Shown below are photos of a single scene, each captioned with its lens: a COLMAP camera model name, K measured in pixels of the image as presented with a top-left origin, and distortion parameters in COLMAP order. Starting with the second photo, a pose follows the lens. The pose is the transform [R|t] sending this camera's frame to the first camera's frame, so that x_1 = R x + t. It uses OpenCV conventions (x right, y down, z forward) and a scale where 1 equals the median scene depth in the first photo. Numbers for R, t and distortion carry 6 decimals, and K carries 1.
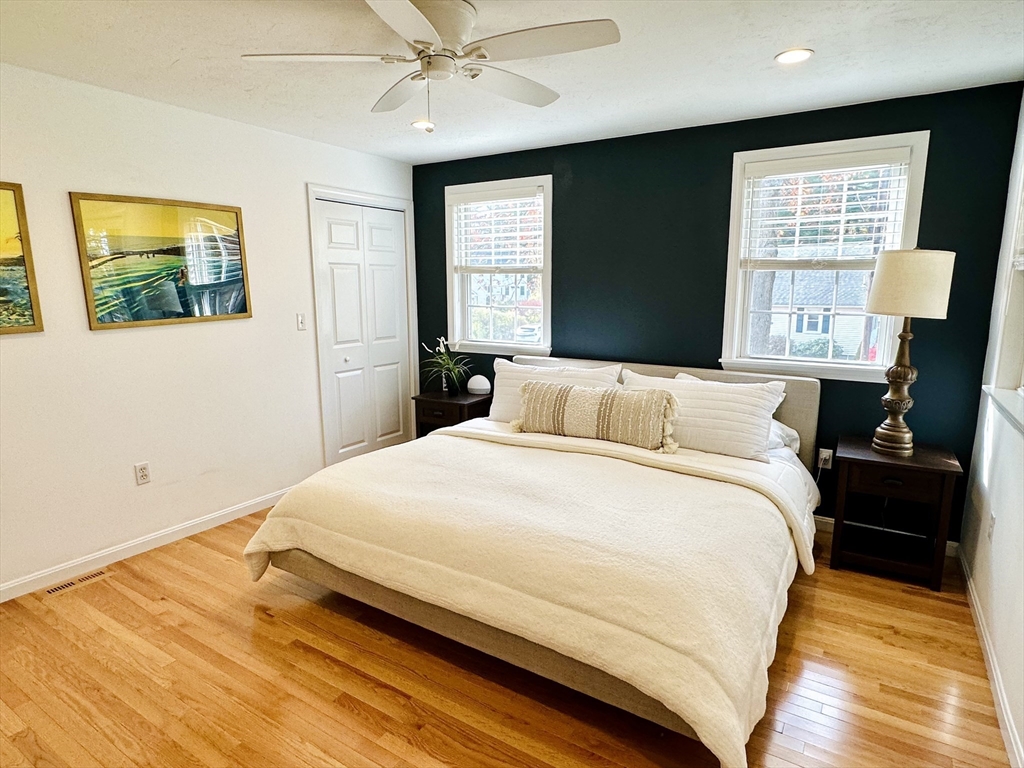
lens RADIAL K [[592.1, 0, 505.9], [0, 592.1, 388.0], [0, 0, 1]] dist [0.001189, 0.000253]
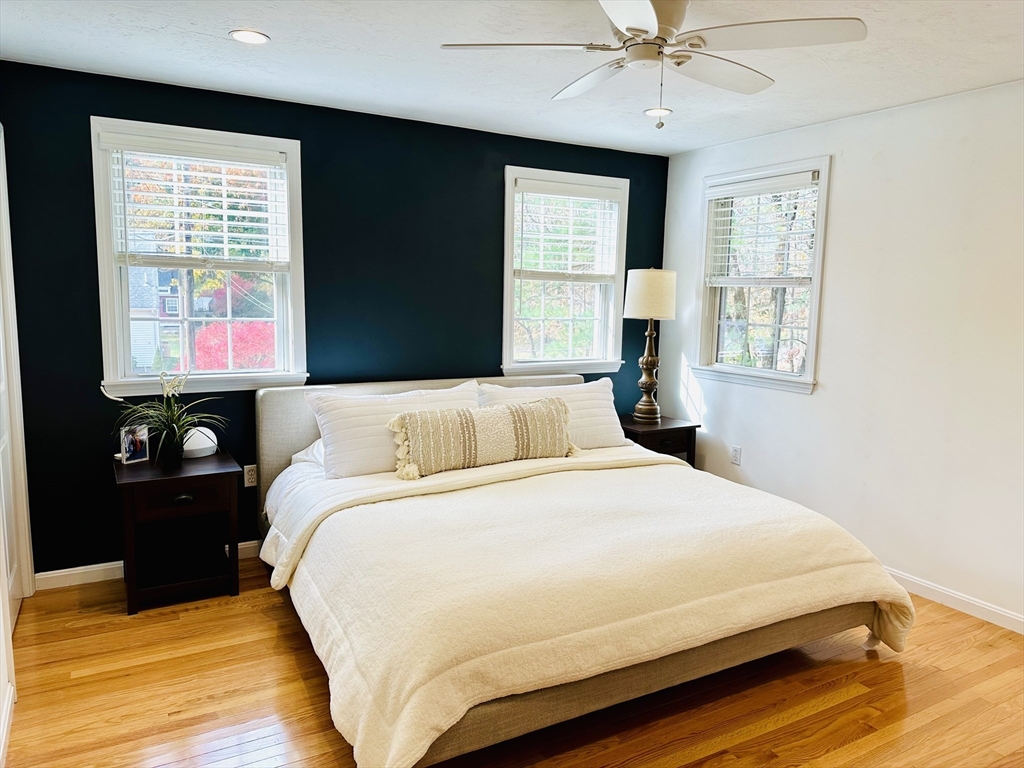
lens RADIAL K [[708.4, 0, 501.5], [0, 708.4, 385.0], [0, 0, 1]] dist [0.057774, -0.071489]
pose [[0.472218, -0.106035, 0.875081, -0.555442], [0.137704, 0.989424, 0.045582, -0.056344], [-0.870659, 0.098978, 0.481825, 0.329807]]
